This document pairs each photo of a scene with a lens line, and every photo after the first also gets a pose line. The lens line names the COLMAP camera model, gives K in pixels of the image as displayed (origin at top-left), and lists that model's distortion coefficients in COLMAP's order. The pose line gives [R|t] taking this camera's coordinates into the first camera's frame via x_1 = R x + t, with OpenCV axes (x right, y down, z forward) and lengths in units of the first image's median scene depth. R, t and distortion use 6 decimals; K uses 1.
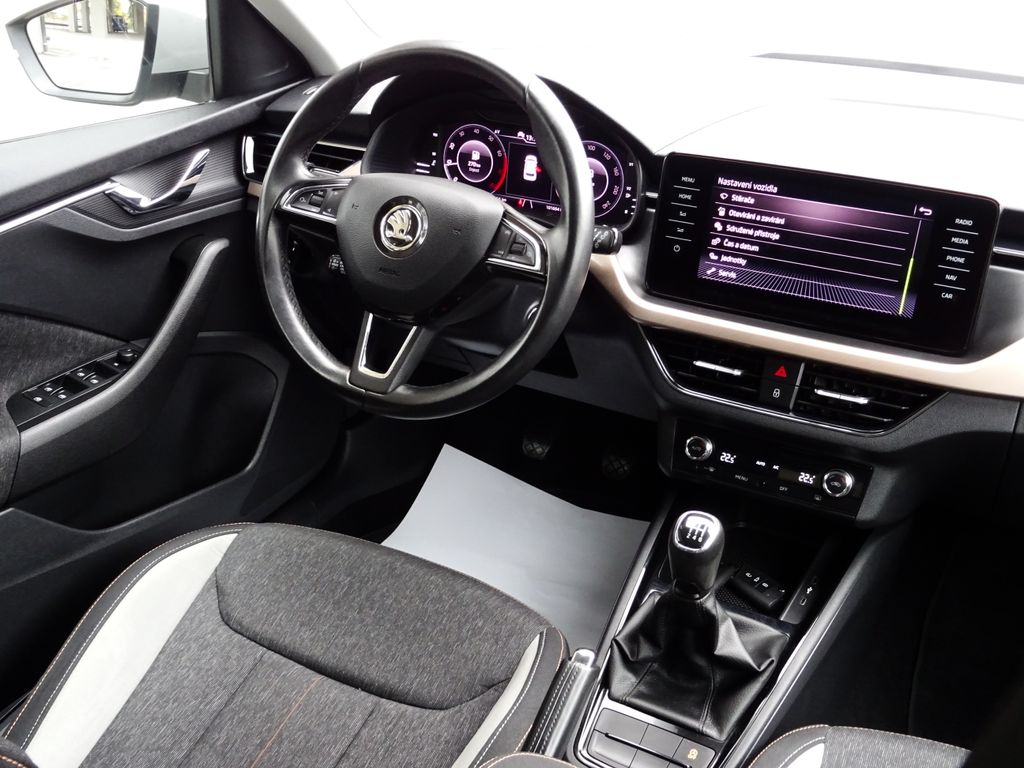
lens RADIAL K [[1069.6, 0, 512.0], [0, 1069.6, 384.0], [0, 0, 1]] dist [-0.015056, -0.018335]
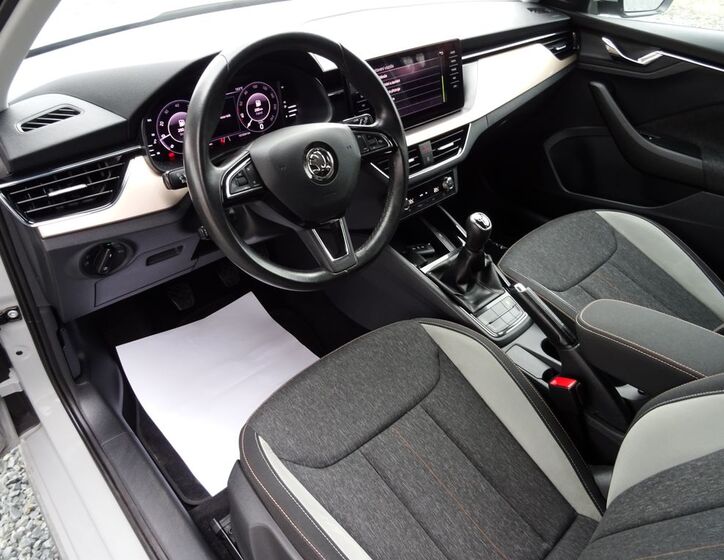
lens RADIAL K [[538.3, 0, 362.0], [0, 538.3, 280.0], [0, 0, 1]] dist [0.002686, -0.001113]
pose [[0.342204, -0.576483, 0.742000, -0.627652], [0.421409, 0.799964, 0.427168, -0.267382], [-0.839828, 0.166507, 0.516686, 0.509193]]
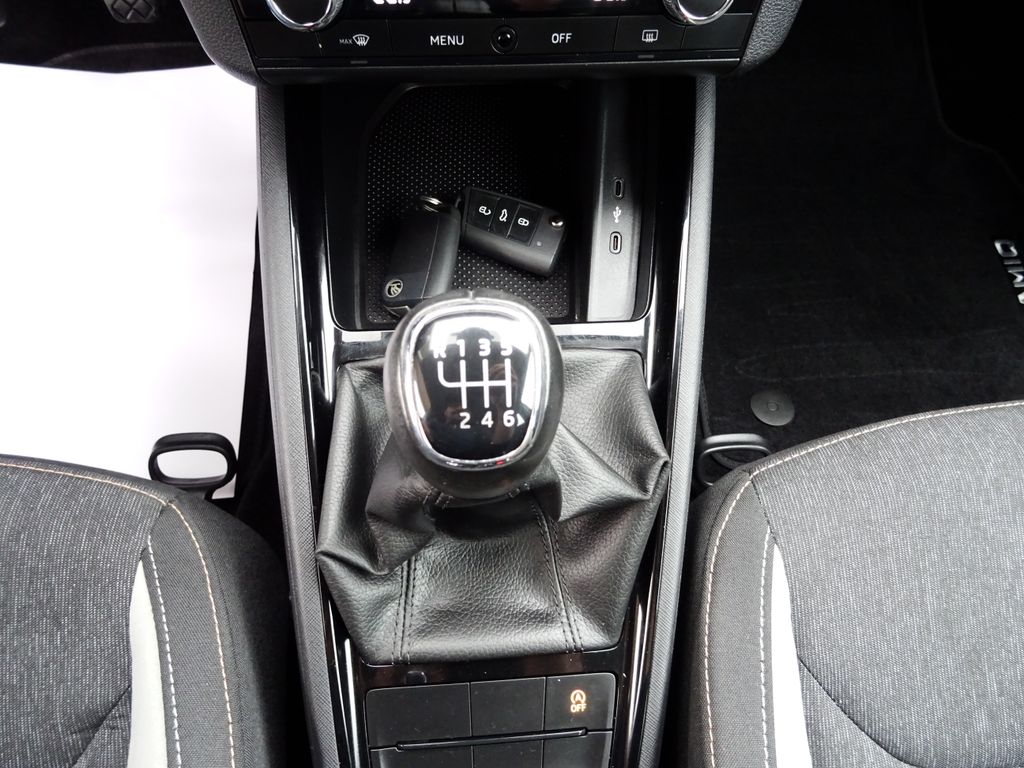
lens RADIAL K [[794.1, 0, 512.0], [0, 794.1, 384.0], [0, 0, 1]] dist [-0.041658, -0.003657]
pose [[0.852015, -0.462226, 0.245799, 0.099608], [0.218610, 0.740750, 0.635216, 0.006905], [-0.475689, -0.487479, 0.732178, 0.651344]]
